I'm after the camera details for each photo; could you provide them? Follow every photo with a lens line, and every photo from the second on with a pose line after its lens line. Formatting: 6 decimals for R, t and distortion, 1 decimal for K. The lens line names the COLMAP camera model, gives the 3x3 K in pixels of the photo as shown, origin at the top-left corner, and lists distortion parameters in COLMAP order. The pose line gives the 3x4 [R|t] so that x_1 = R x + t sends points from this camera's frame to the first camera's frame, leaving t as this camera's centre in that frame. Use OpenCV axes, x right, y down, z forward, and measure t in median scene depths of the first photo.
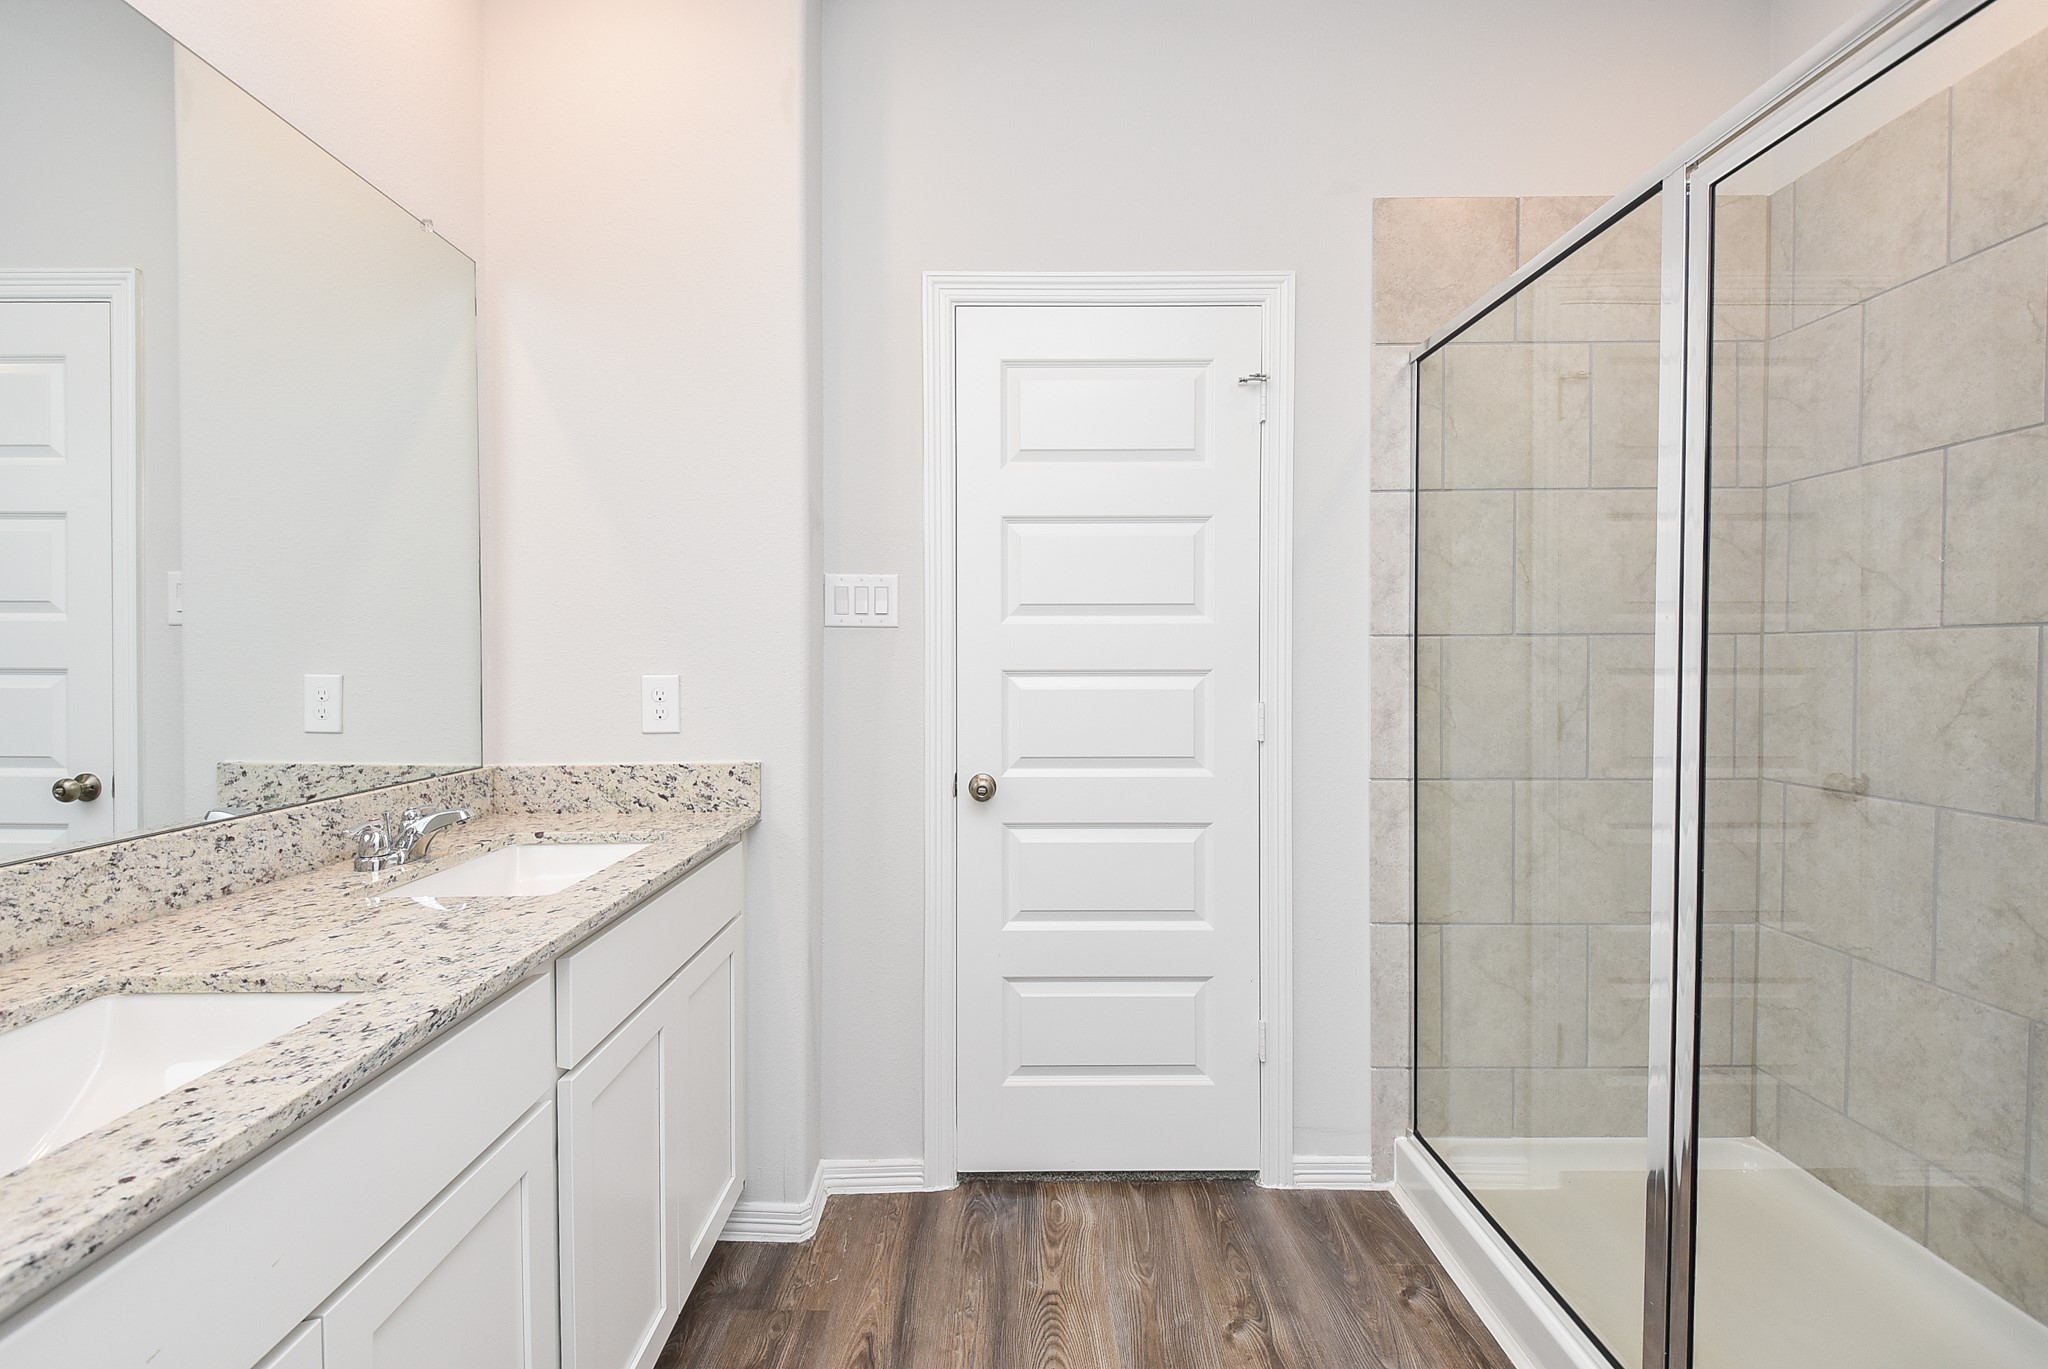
lens RADIAL K [[894.1, 0, 1014.1], [0, 894.1, 680.6], [0, 0, 1]] dist [0.044557, -0.032004]
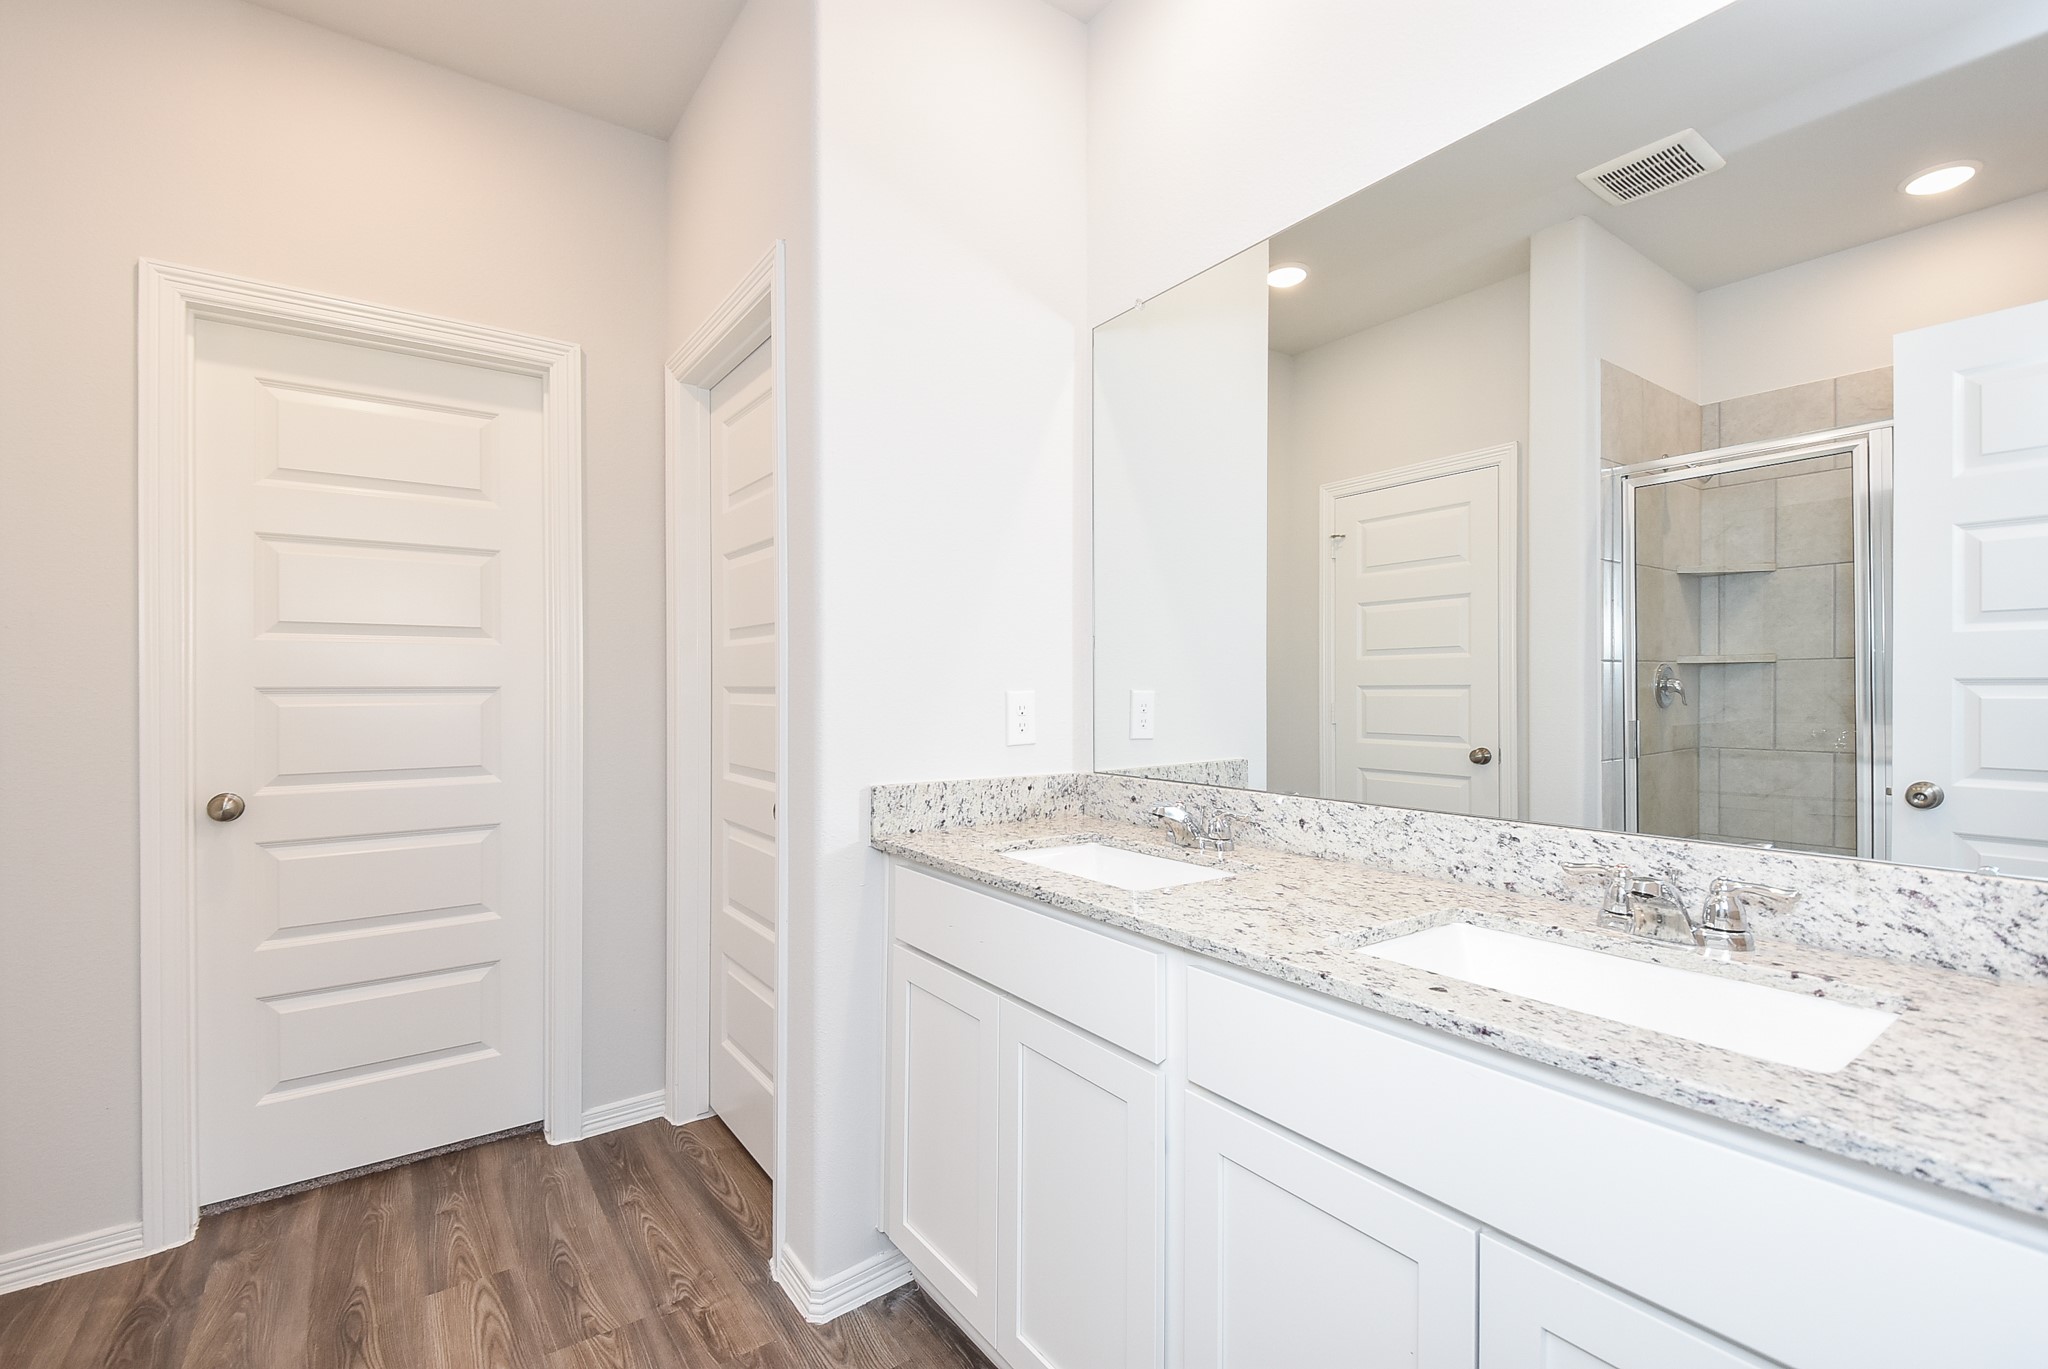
lens RADIAL K [[894.1, 0, 1014.1], [0, 894.1, 680.6], [0, 0, 1]] dist [0.044557, -0.032004]
pose [[-0.817477, -0.004586, -0.575943, 0.226568], [-0.011746, 0.999893, 0.008710, -0.012153], [0.575841, 0.013886, -0.817444, 1.624179]]
